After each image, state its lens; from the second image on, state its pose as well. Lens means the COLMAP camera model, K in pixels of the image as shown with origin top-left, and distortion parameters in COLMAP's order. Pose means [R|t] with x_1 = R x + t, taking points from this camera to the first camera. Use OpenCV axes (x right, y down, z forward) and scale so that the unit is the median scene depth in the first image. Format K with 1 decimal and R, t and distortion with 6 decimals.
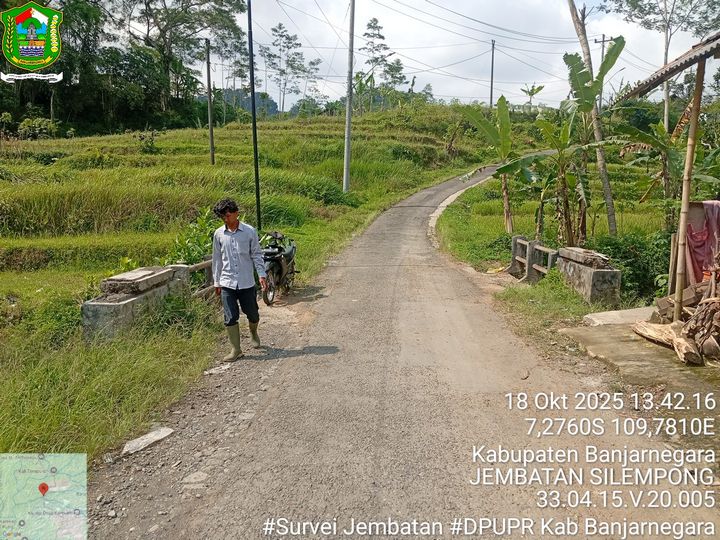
lens RADIAL K [[548.7, 0, 359.2], [0, 548.7, 270.6], [0, 0, 1]] dist [0.096260, -0.197671]
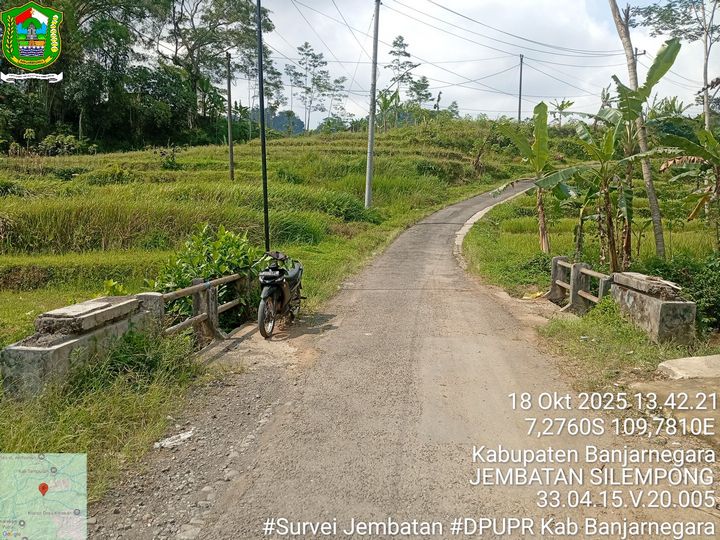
lens RADIAL K [[548.7, 0, 359.2], [0, 548.7, 270.6], [0, 0, 1]] dist [0.096260, -0.197671]
pose [[0.998987, 0.007211, -0.044425, 0.005601], [-0.008574, 0.999496, -0.030574, -0.006445], [0.044183, 0.030924, 0.998545, 0.059970]]
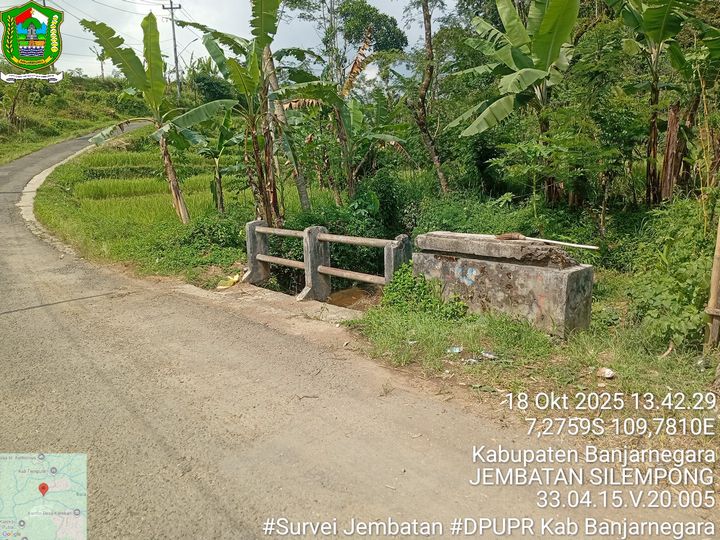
lens RADIAL K [[539.4, 0, 360.0], [0, 539.4, 270.0], [0, 0, 1]] dist [0.002252, -0.032242]
pose [[0.731055, -0.165043, 0.662057, -0.018450], [0.139596, 0.985959, 0.091643, -0.026983], [-0.667885, 0.025425, 0.743830, 0.267022]]
